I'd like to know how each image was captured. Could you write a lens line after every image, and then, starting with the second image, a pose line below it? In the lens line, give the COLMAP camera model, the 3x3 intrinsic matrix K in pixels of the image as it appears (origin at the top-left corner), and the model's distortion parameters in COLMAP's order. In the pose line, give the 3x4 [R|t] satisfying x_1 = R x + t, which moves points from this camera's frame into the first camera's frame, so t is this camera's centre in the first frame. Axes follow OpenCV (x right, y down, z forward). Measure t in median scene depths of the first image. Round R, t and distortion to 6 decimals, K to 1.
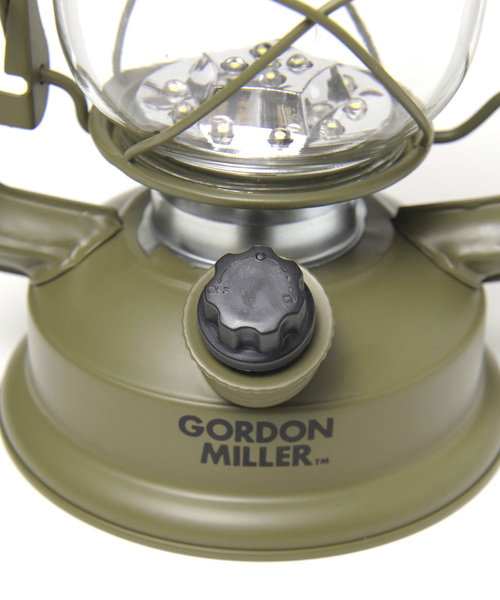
lens RADIAL K [[1238.9, 0, 250.0], [0, 1238.9, 300.0], [0, 0, 1]] dist [0.020608, -0.094641]
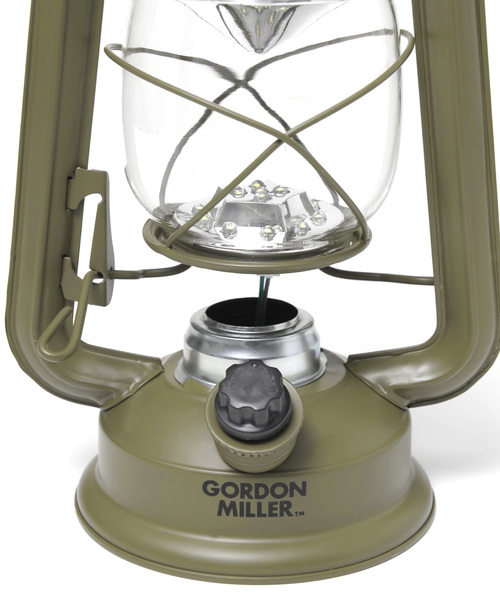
lens RADIAL K [[1238.9, 0, 250.0], [0, 1238.9, 300.0], [0, 0, 1]] dist [0.020608, -0.094641]
pose [[0.999870, -0.015840, -0.002935, 0.007499], [0.014398, 0.960383, -0.278313, 0.298874], [0.007227, 0.278235, 0.960486, -0.493220]]
